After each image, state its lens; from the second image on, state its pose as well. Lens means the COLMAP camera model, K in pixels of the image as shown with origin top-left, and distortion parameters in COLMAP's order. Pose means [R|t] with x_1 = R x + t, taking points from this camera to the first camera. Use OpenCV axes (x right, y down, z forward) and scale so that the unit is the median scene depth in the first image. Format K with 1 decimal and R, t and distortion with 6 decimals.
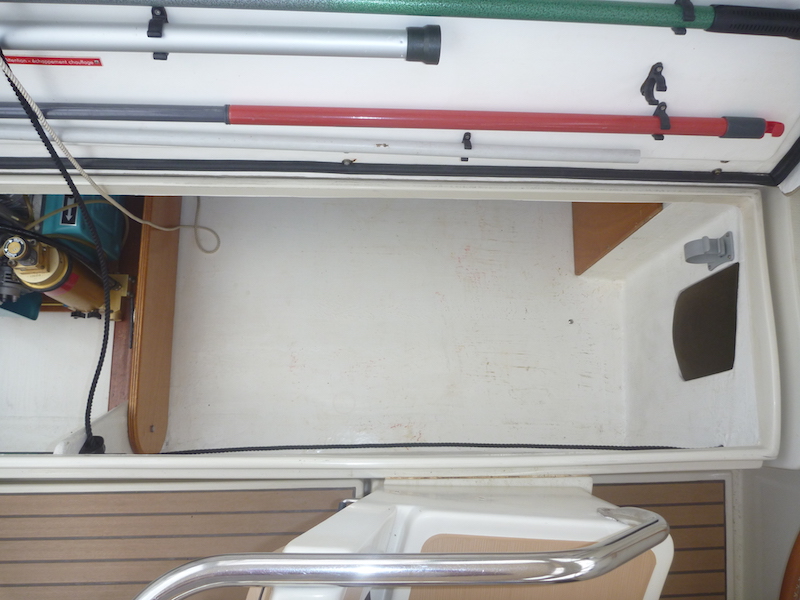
lens RADIAL K [[653.4, 0, 400.0], [0, 653.4, 300.0], [0, 0, 1]] dist [-0.032178, -0.003489]
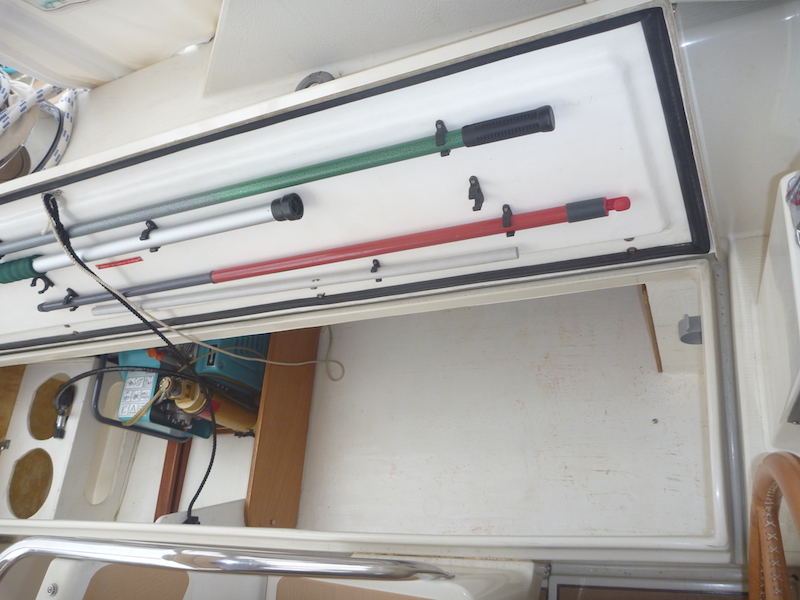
lens RADIAL K [[653.4, 0, 400.0], [0, 653.4, 300.0], [0, 0, 1]] dist [-0.032178, -0.003489]
pose [[0.868349, -0.143663, -0.474690, 0.568580], [0.038723, 0.973844, -0.223895, 0.080816], [0.494439, 0.176038, 0.851200, -0.030330]]
